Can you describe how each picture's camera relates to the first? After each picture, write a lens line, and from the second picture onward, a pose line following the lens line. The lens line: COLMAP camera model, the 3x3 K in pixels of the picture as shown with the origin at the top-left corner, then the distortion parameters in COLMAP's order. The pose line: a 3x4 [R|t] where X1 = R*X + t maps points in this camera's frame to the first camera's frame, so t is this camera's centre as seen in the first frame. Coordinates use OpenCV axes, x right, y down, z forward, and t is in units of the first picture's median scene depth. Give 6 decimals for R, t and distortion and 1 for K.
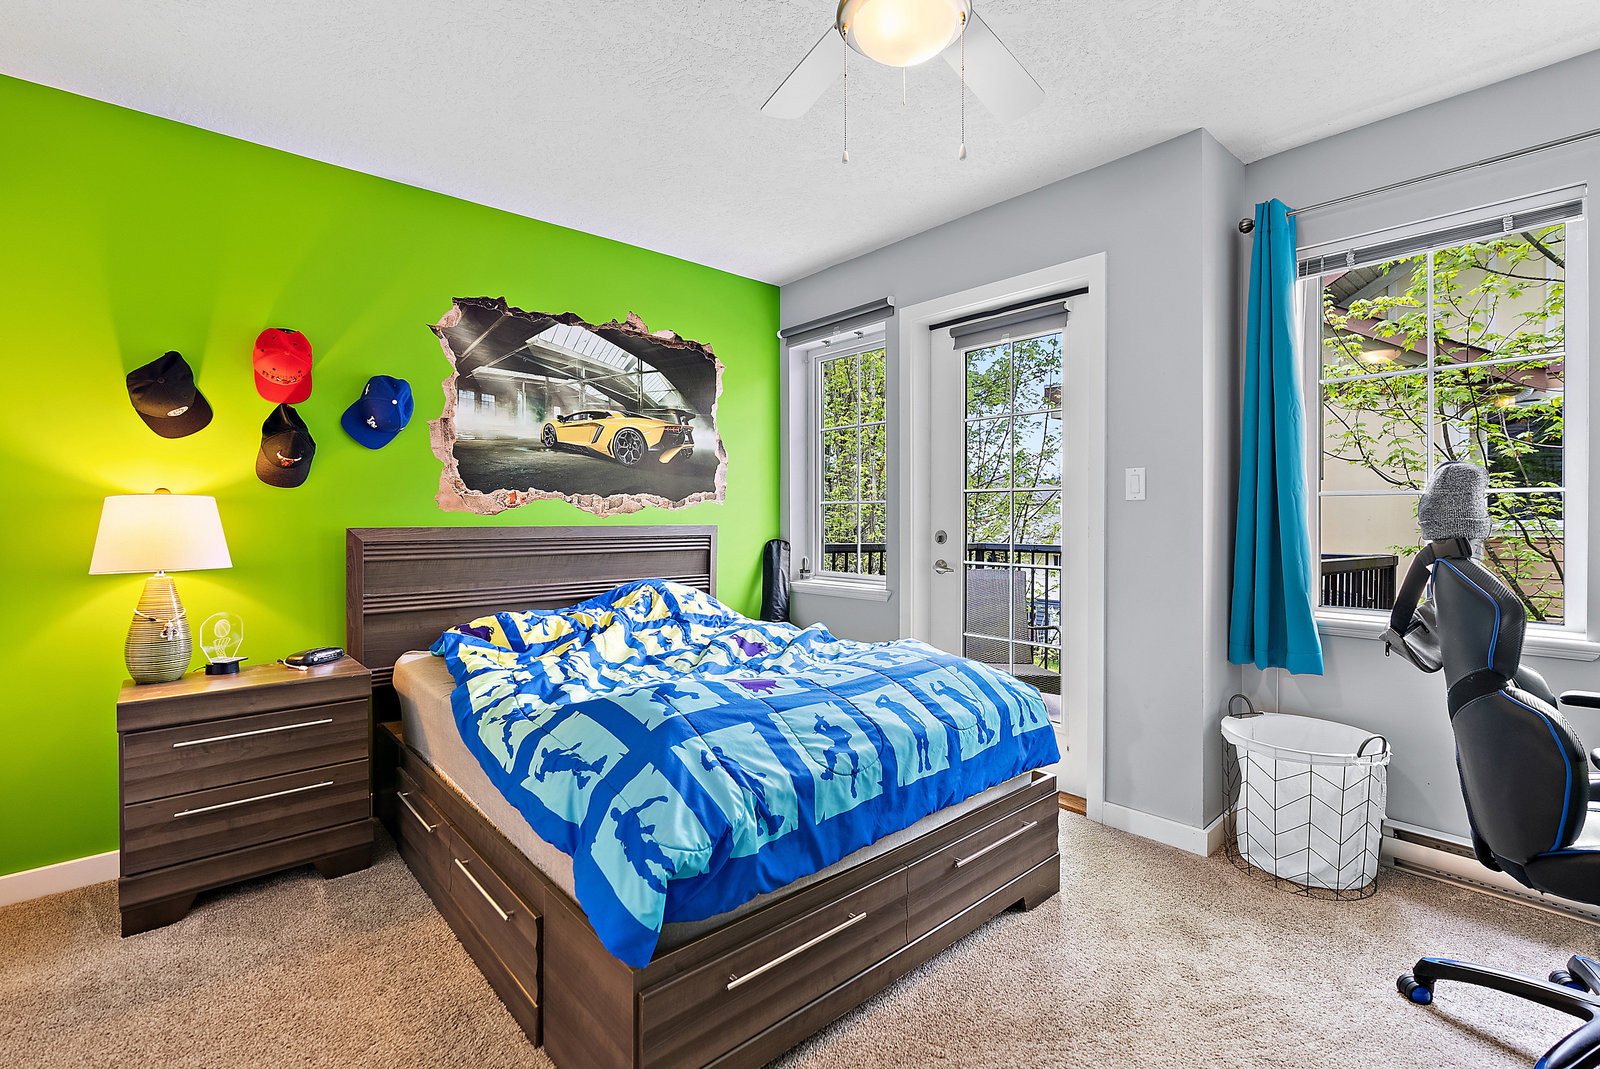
lens RADIAL K [[722.9, 0, 801.1], [0, 722.9, 528.5], [0, 0, 1]] dist [-0.013596, 0.004525]
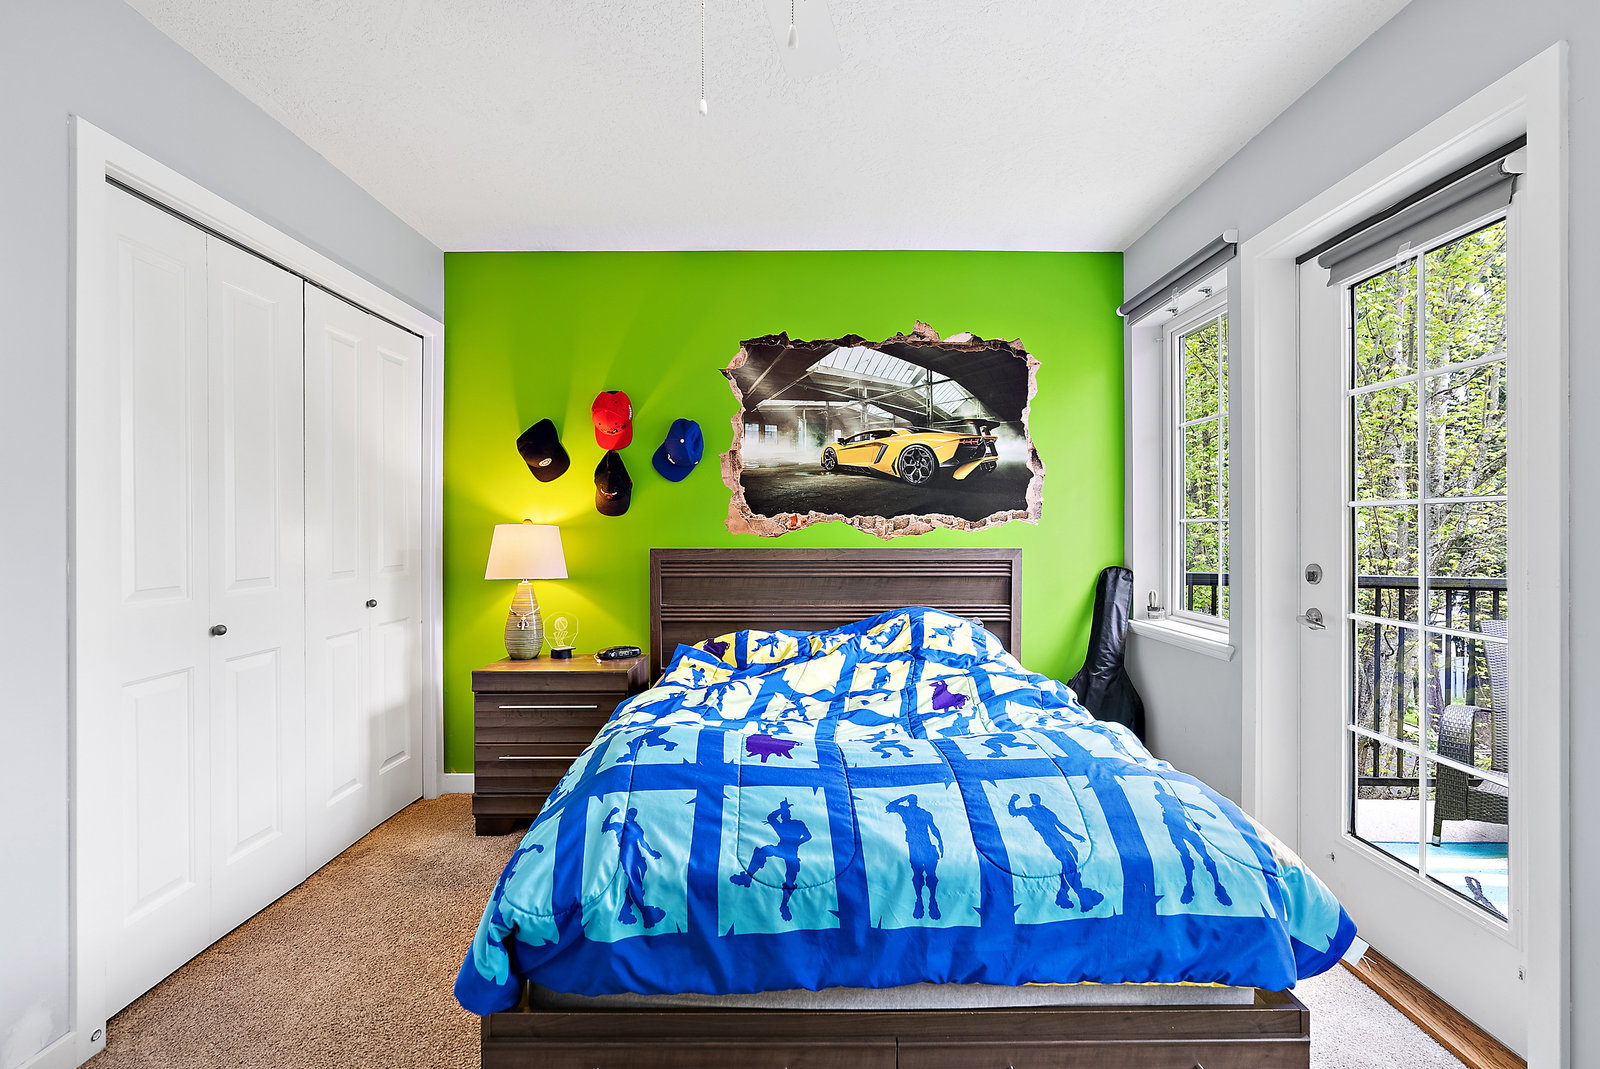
lens RADIAL K [[722.9, 0, 801.7], [0, 722.9, 530.2], [0, 0, 1]] dist [-0.013596, 0.004525]
pose [[0.749279, 0.001373, -0.662253, 0.324172], [-0.009434, 0.999919, -0.008600, -0.020881], [0.662188, 0.012692, 0.749231, 0.231618]]
